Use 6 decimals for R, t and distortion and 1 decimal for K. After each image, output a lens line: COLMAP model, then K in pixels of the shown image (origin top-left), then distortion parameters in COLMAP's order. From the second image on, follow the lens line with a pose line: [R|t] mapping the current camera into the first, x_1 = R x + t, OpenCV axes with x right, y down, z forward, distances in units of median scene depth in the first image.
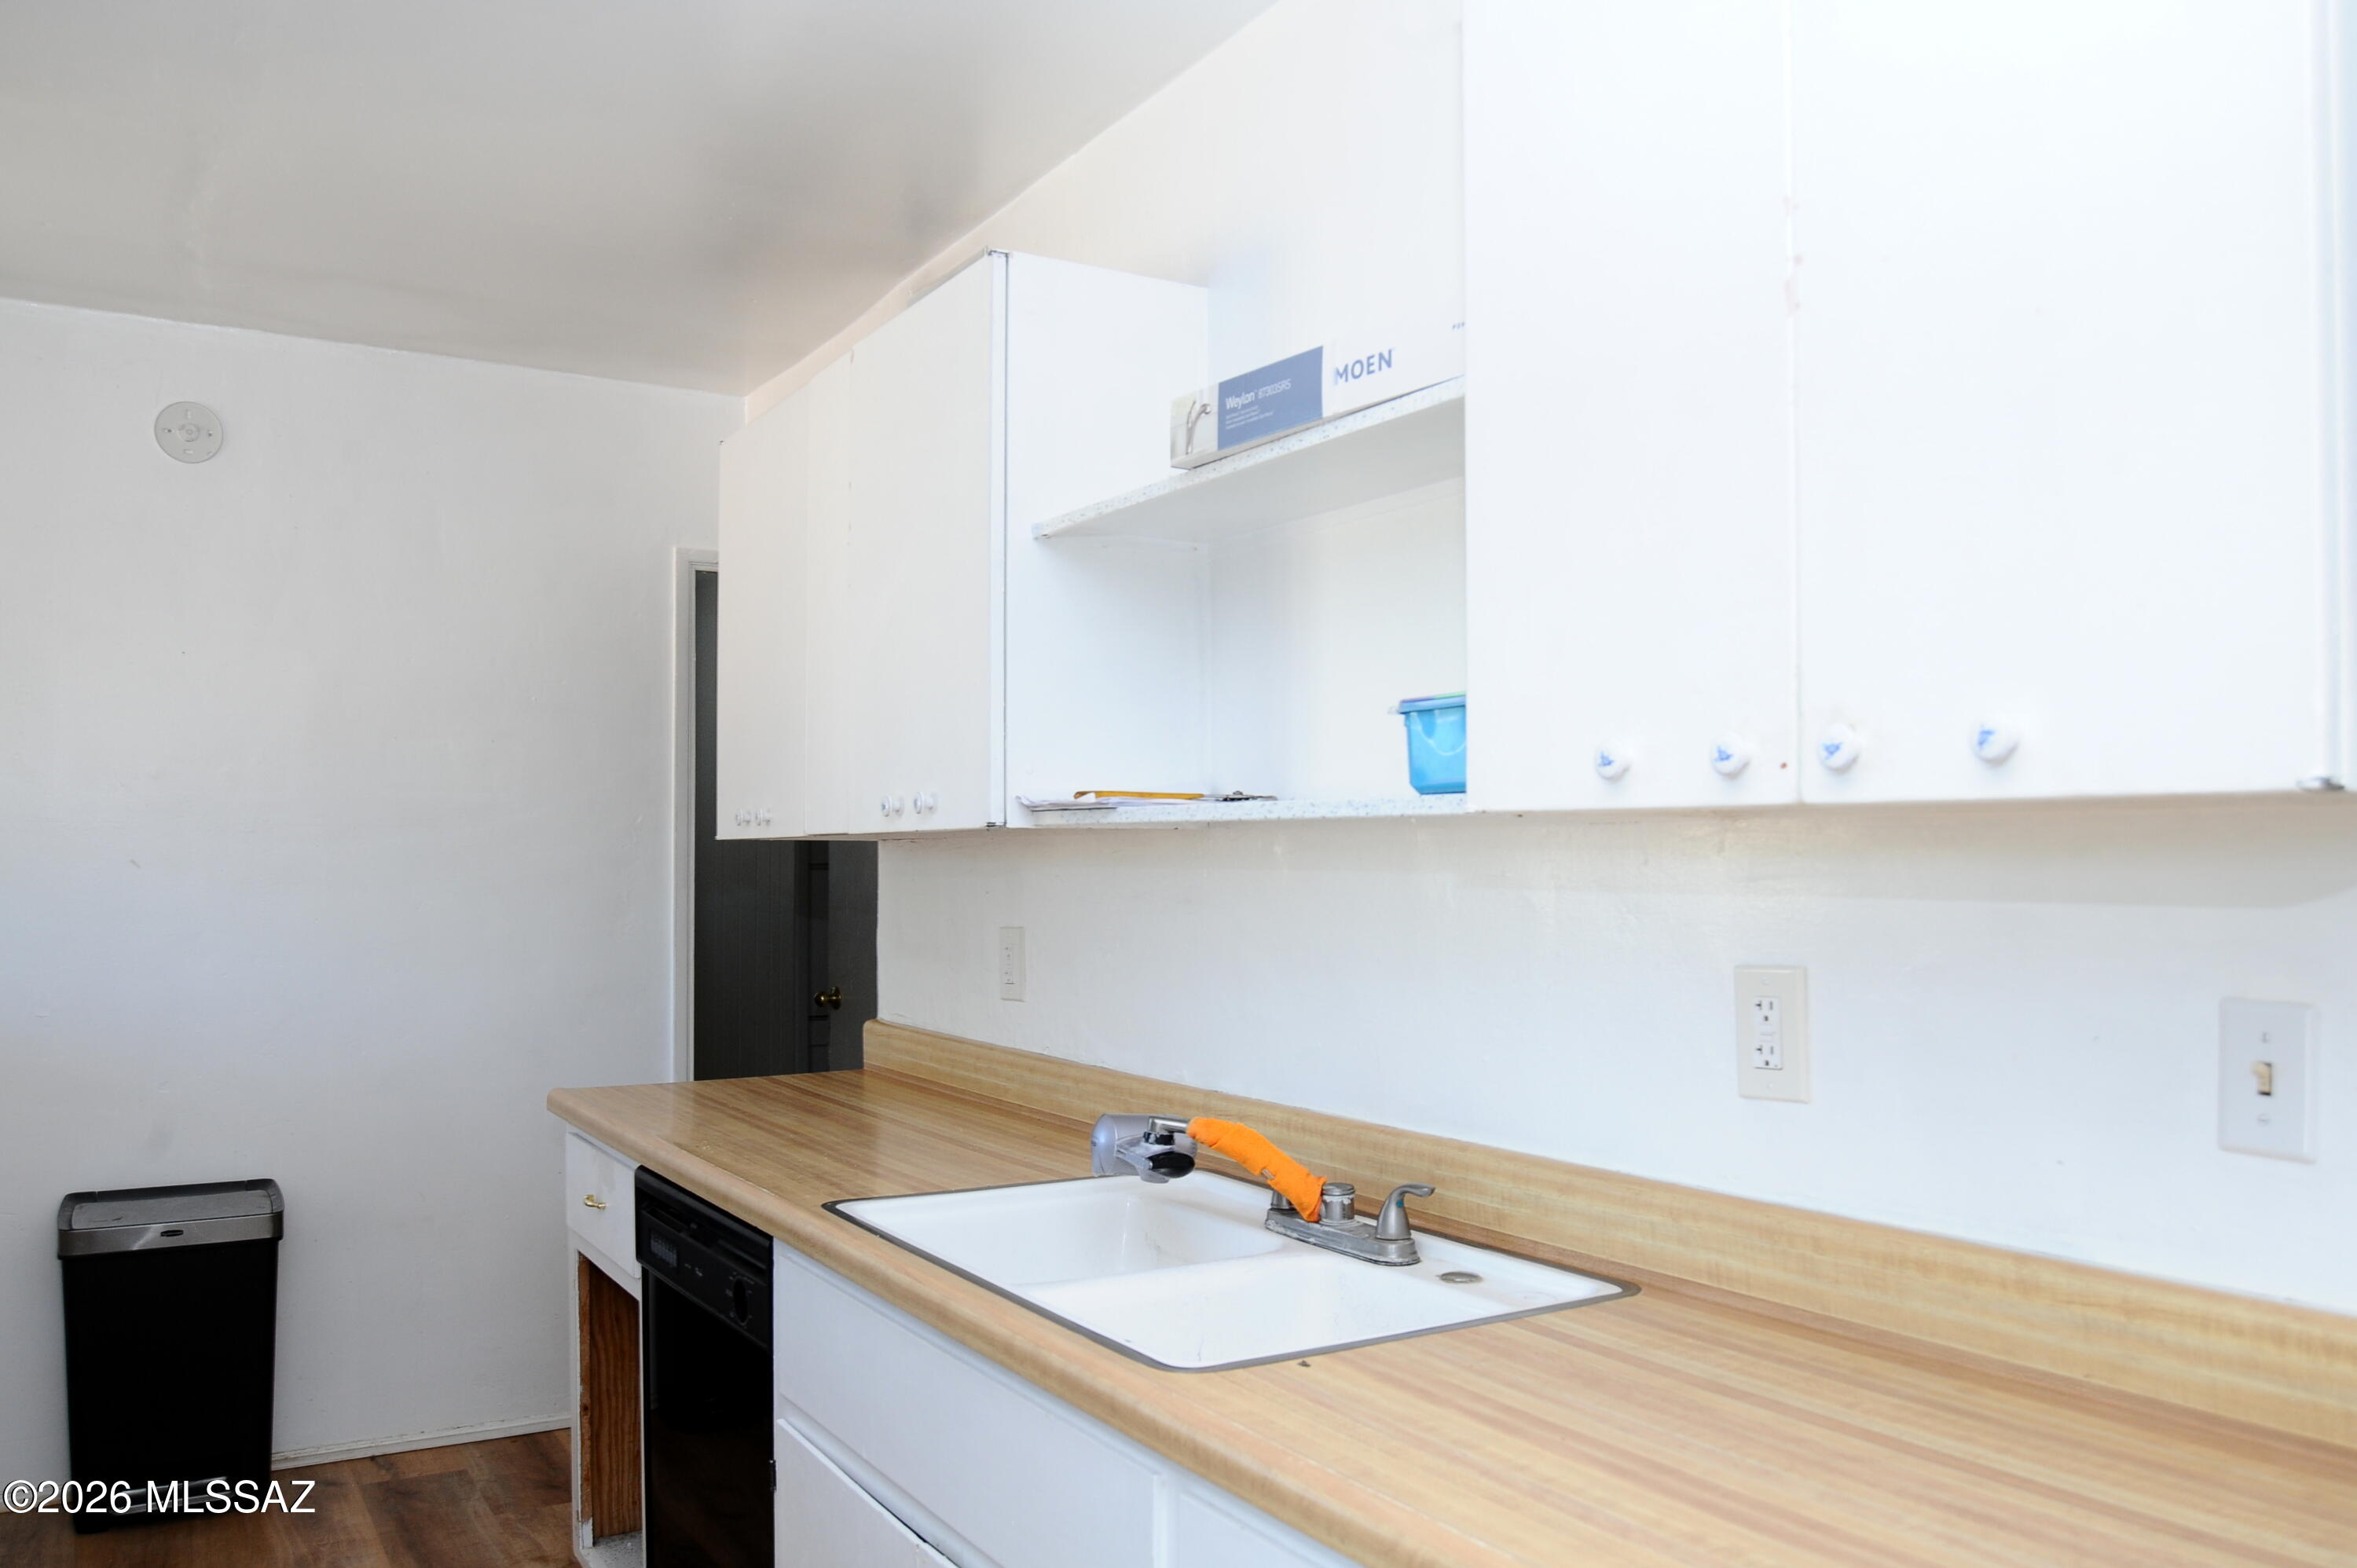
lens RADIAL K [[1735.7, 0, 1111.7], [0, 1735.7, 838.6], [0, 0, 1]] dist [-0.058024, 0.012493]
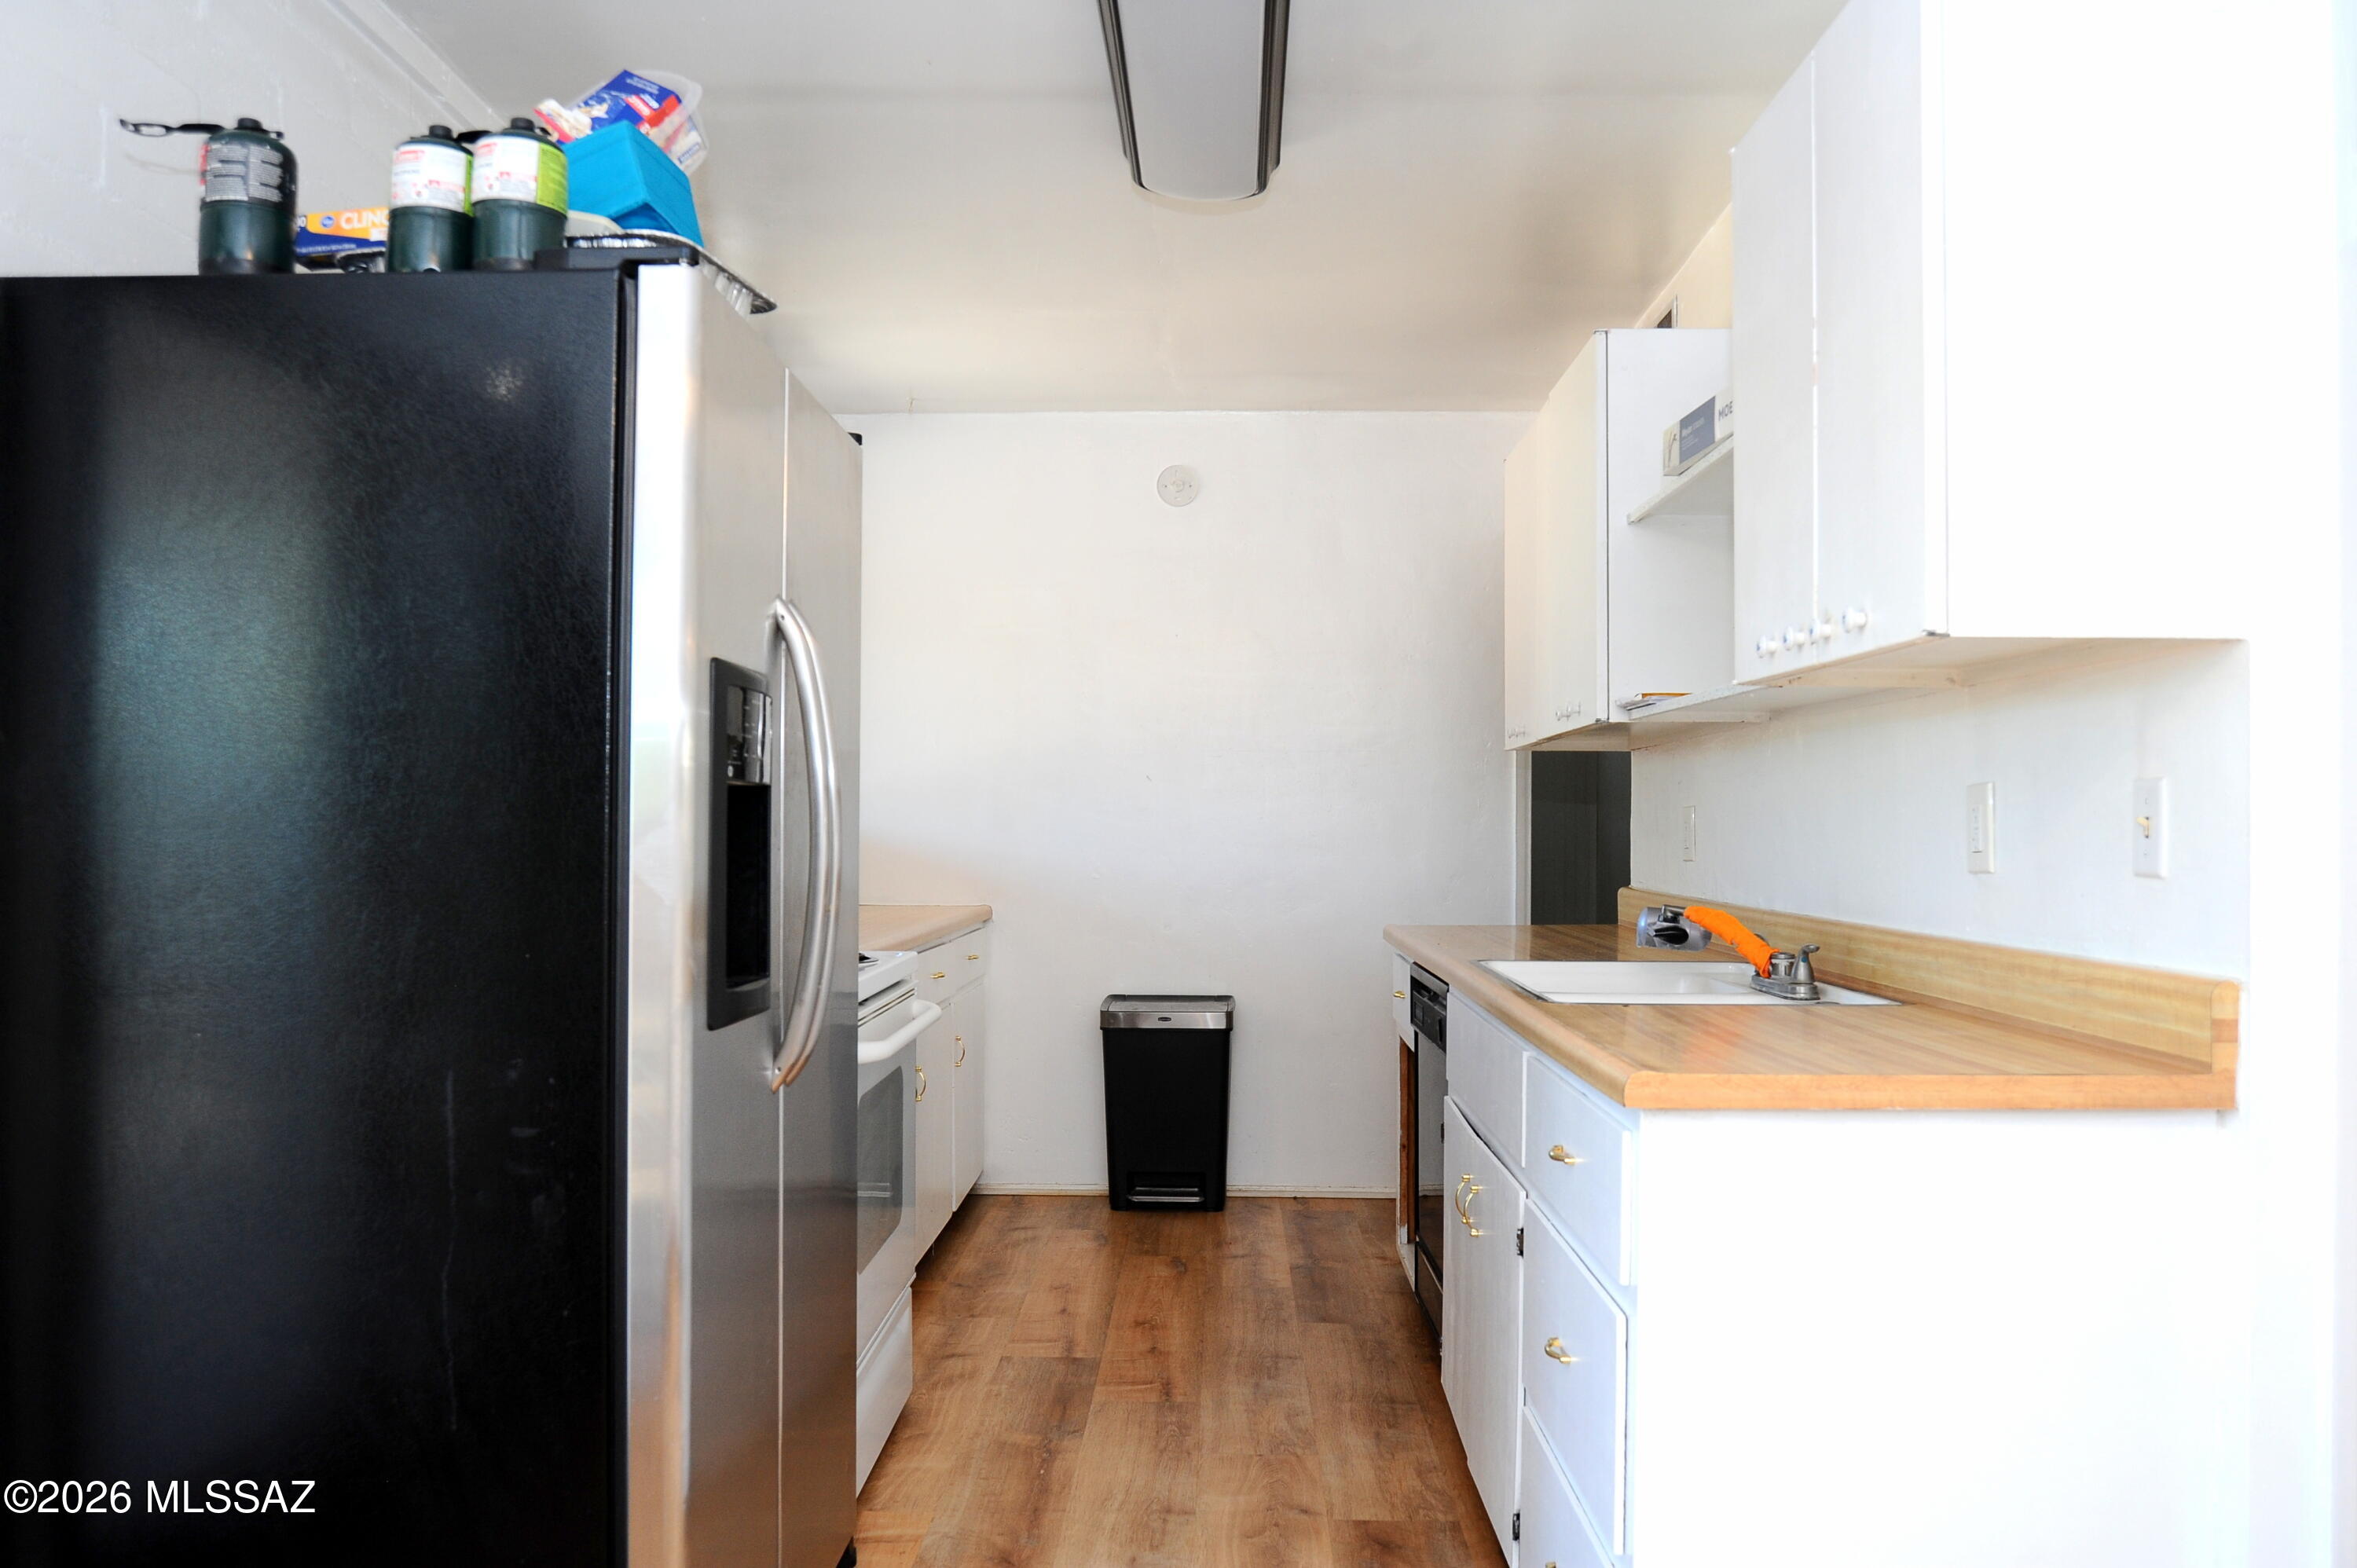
lens RADIAL K [[1735.7, 0, 1173.6], [0, 1735.7, 806.5], [0, 0, 1]] dist [-0.058024, 0.012493]
pose [[0.845057, -0.000338, -0.534676, 0.447198], [0.000035, 1.000000, -0.000578, 0.072312], [0.534676, 0.000470, 0.845057, -0.478678]]
